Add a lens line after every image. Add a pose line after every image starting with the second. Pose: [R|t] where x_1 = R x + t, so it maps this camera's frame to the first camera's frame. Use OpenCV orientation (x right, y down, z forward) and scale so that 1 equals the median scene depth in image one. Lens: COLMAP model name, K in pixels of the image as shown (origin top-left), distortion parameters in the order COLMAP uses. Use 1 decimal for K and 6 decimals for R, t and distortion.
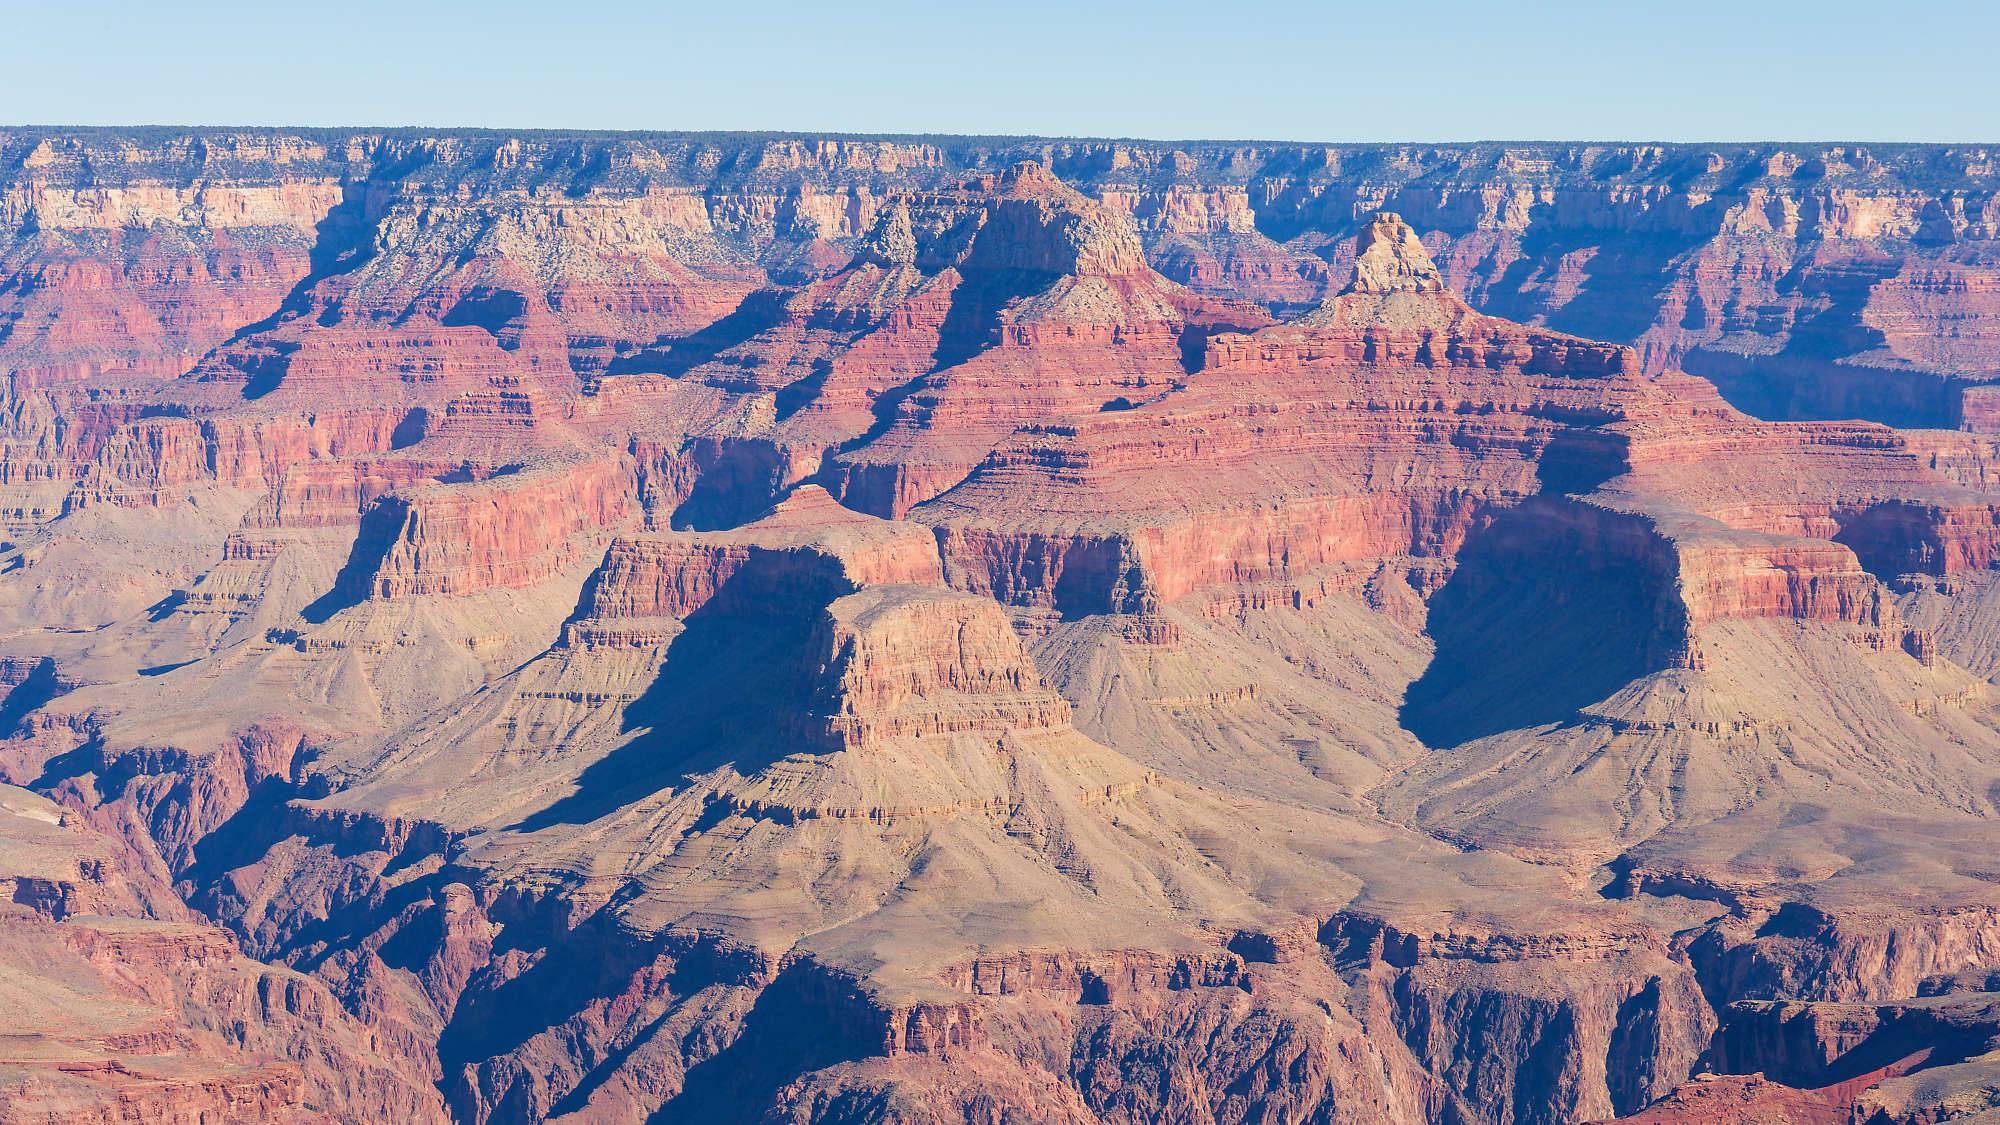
lens RADIAL K [[5017.7, 0, 997.3], [0, 5017.7, 560.5], [0, 0, 1]] dist [0.055590, 0.000000]
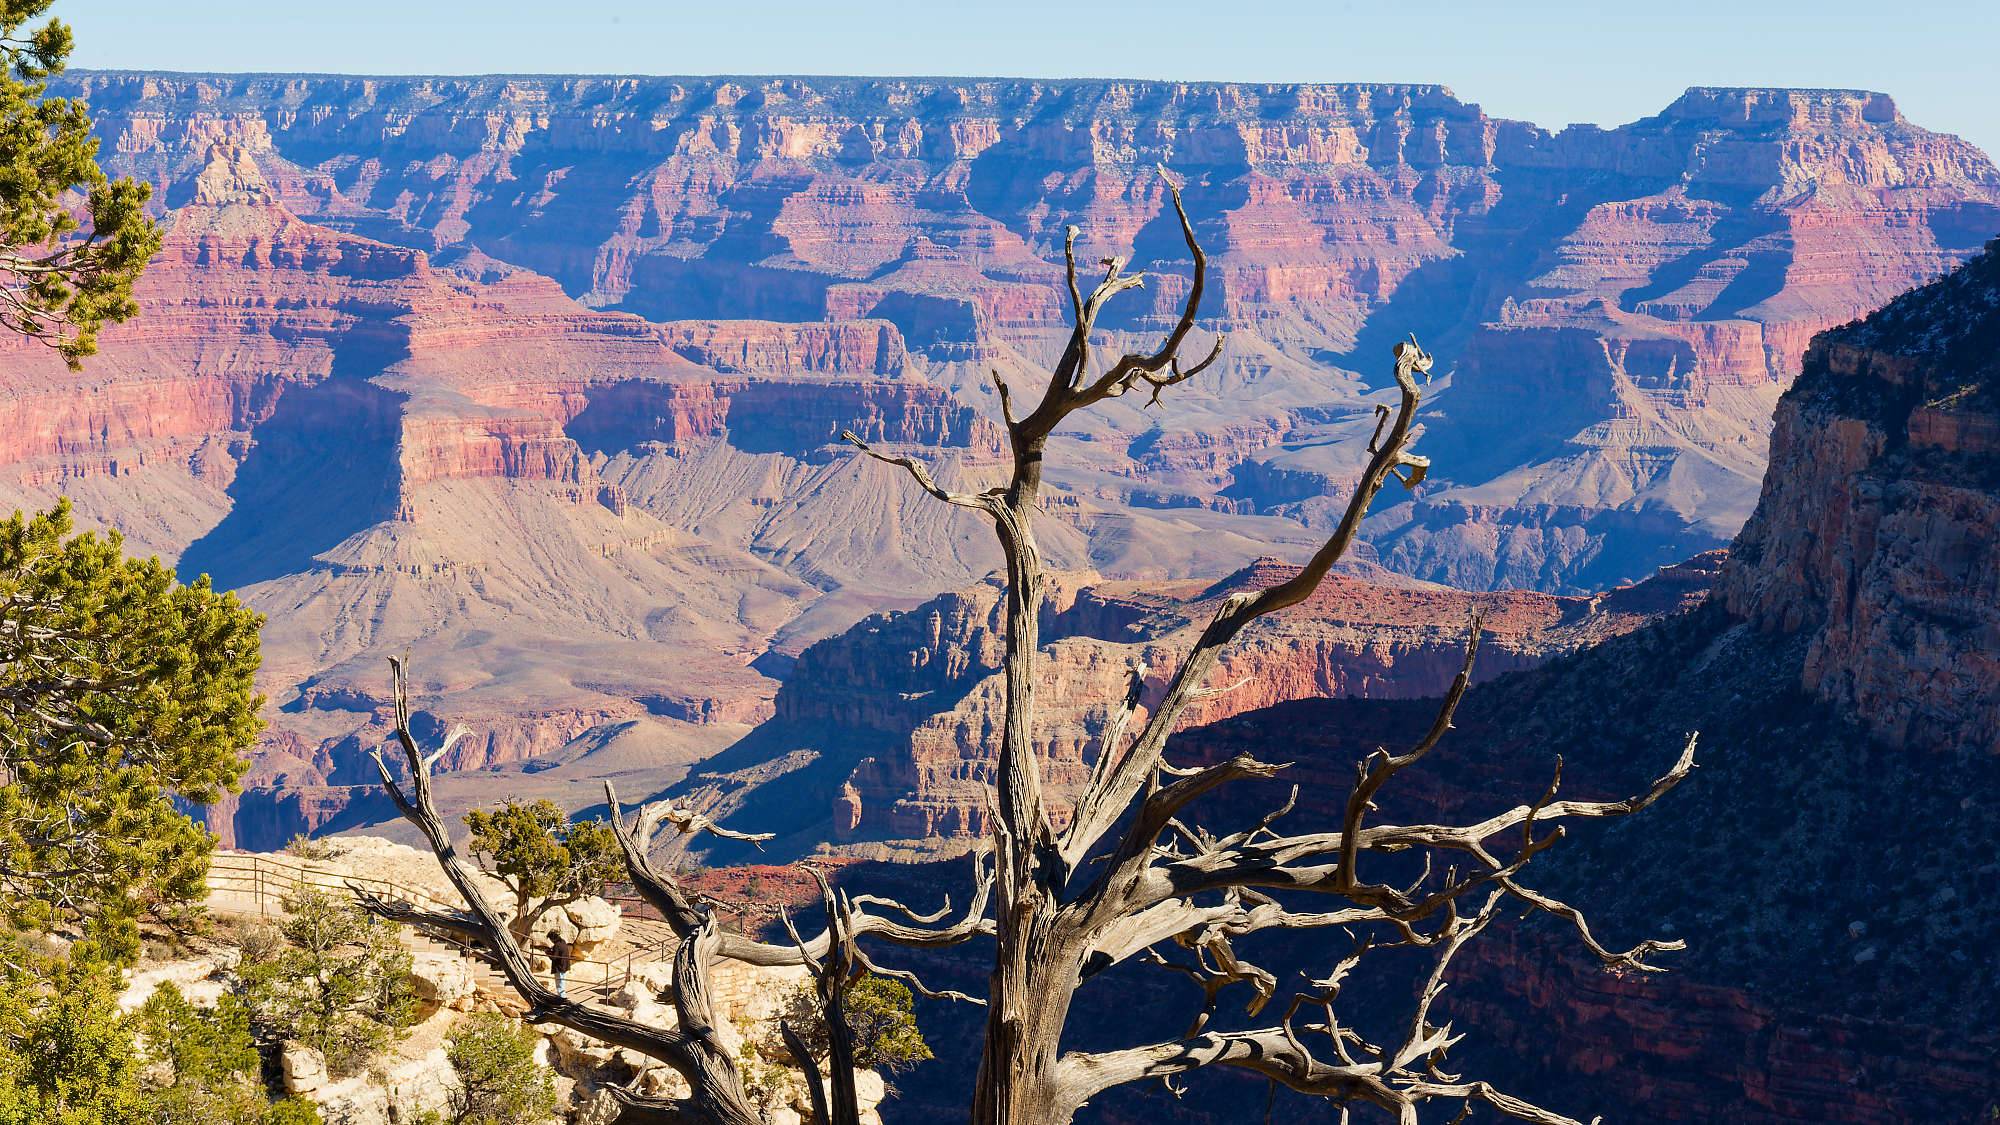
lens RADIAL K [[4442.7, 0, 995.3], [0, 4442.7, 570.6], [0, 0, 1]] dist [0.025798, 0.000000]
pose [[0.986732, -0.017616, 0.161398, 0.087731], [0.013053, 0.999486, 0.029288, 0.003611], [-0.161831, -0.026793, 0.986455, -0.050837]]
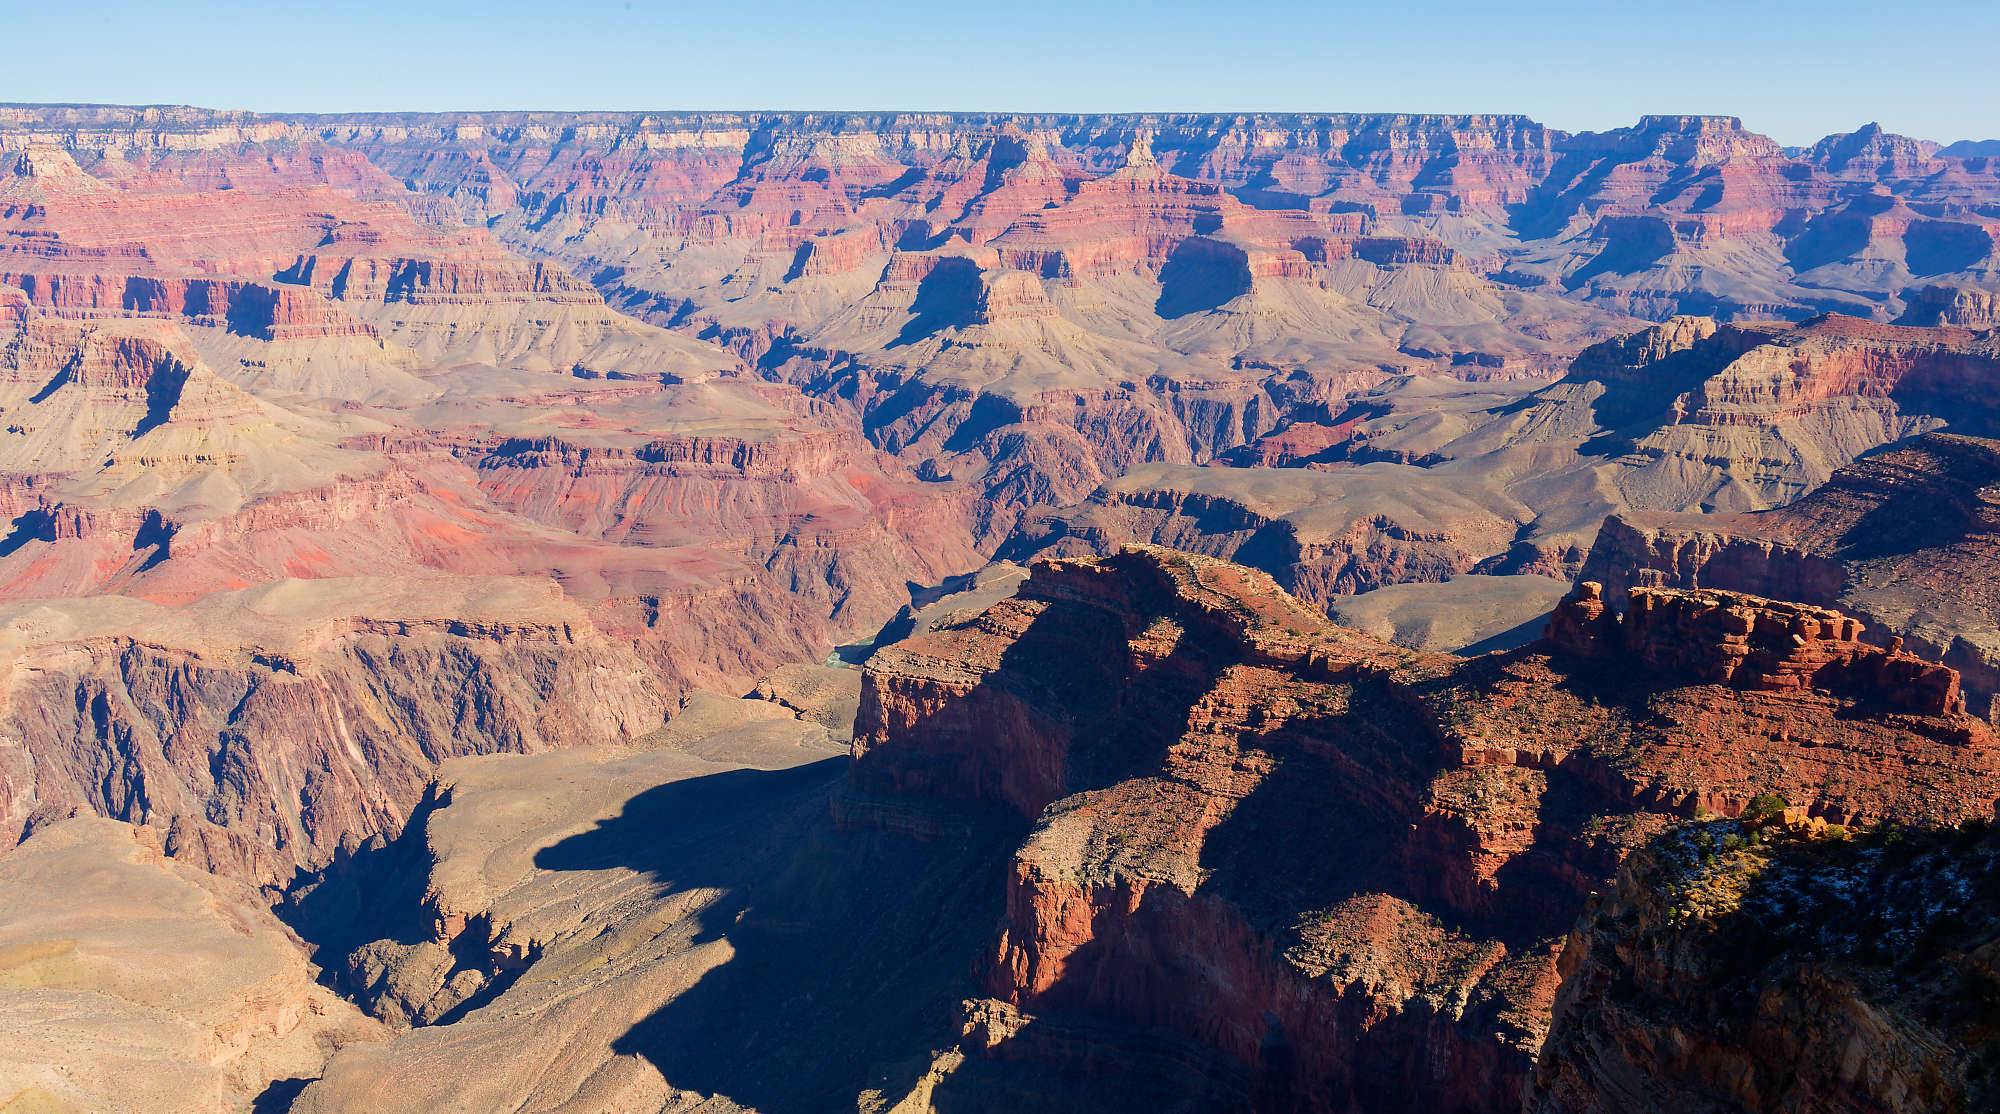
lens RADIAL K [[1690.5, 0, 1021.7], [0, 1690.5, 641.0], [0, 0, 1]] dist [-0.014303, 0.011247]
pose [[0.998519, -0.022640, 0.049477, -0.047067], [0.011308, 0.975814, 0.218311, 0.001563], [-0.053223, -0.217428, 0.974624, -0.027813]]
